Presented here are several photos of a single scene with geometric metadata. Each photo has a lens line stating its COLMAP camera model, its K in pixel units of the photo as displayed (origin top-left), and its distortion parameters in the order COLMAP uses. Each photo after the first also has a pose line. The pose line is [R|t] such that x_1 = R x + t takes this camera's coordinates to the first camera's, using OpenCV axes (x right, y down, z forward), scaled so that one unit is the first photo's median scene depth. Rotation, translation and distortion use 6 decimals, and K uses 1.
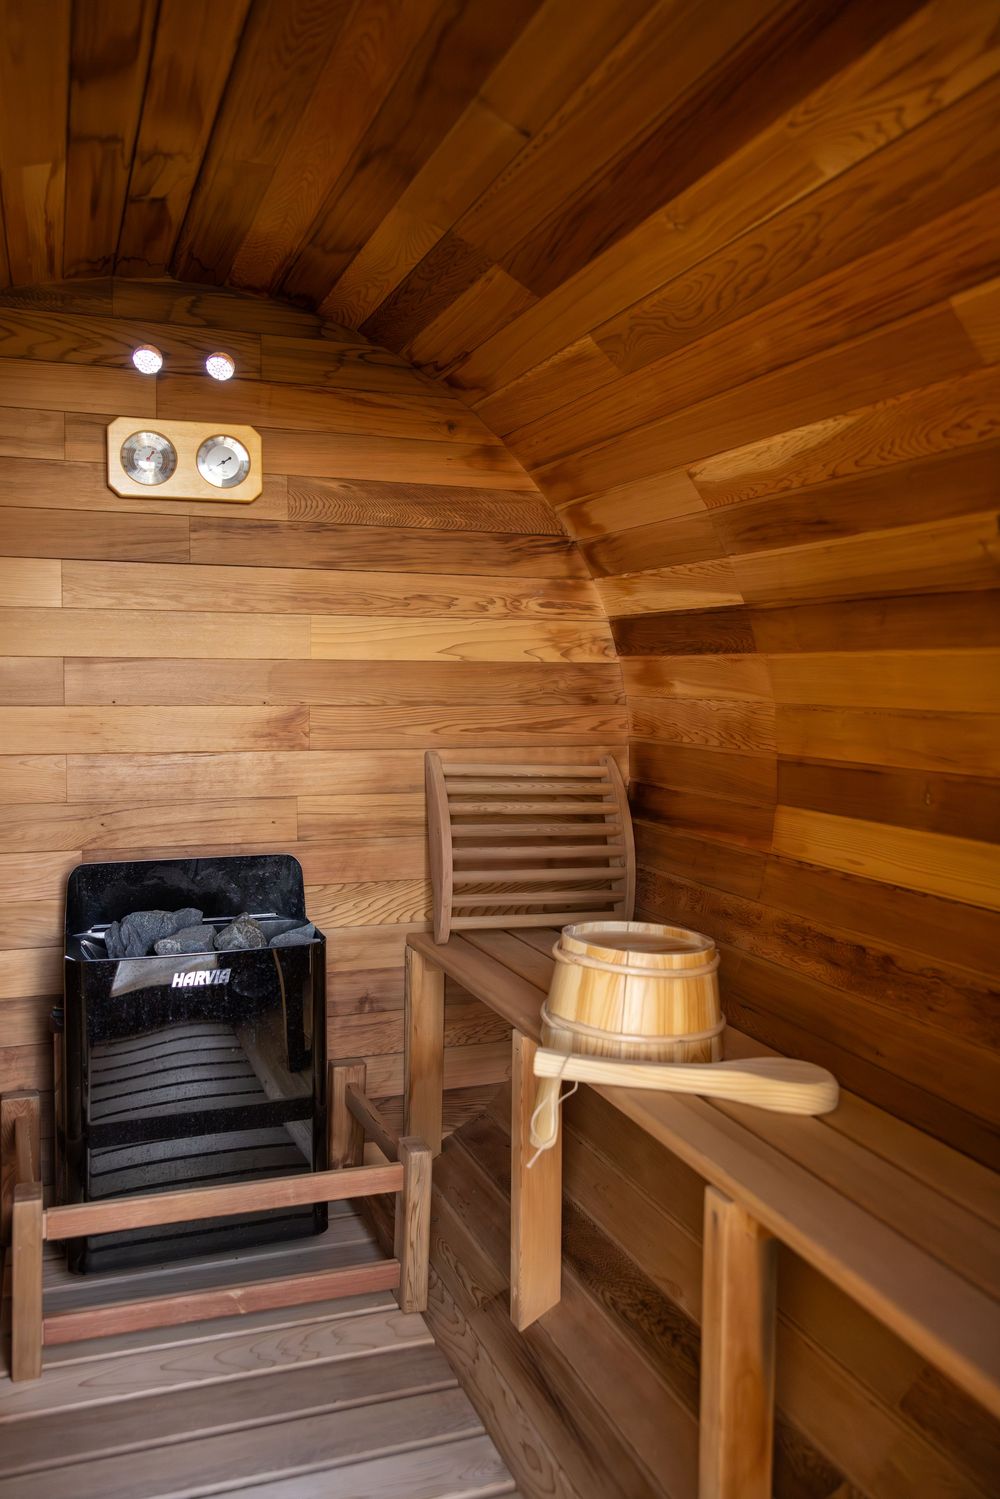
lens RADIAL K [[1186.0, 0, 503.4], [0, 1186.0, 747.6], [0, 0, 1]] dist [0.000398, -0.012918]
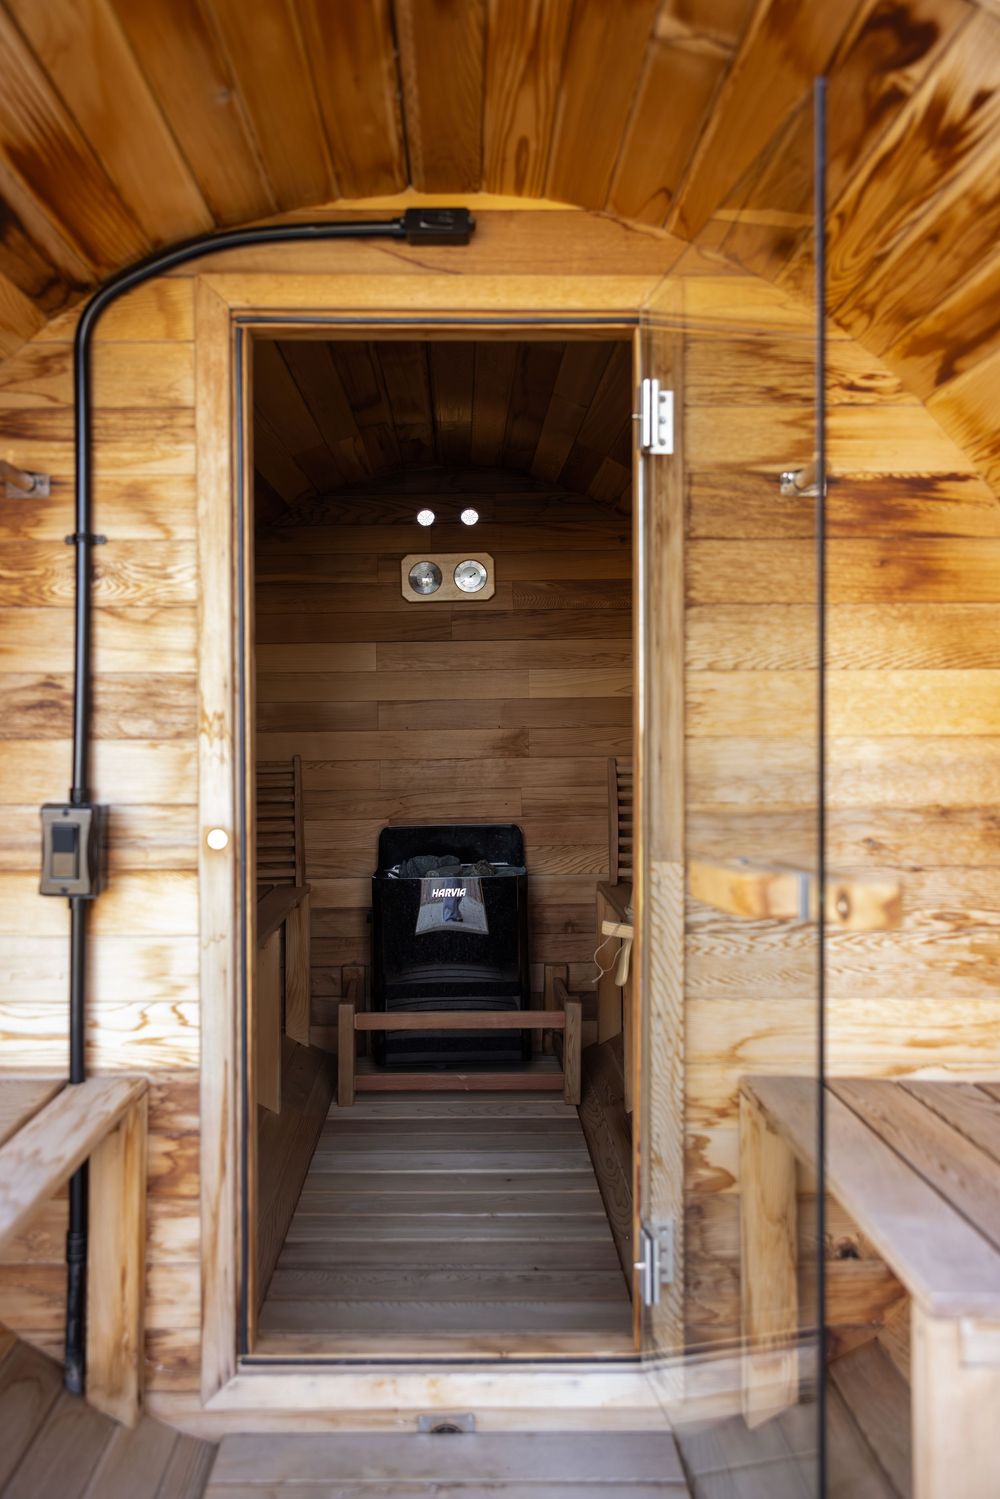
lens RADIAL K [[1186.0, 0, 496.3], [0, 1186.0, 748.2], [0, 0, 1]] dist [0.000398, -0.012918]
pose [[0.944747, -0.012786, -0.327551, 0.308107], [0.004354, 0.999640, -0.026465, 0.031744], [0.327772, 0.023576, 0.944463, -0.478177]]
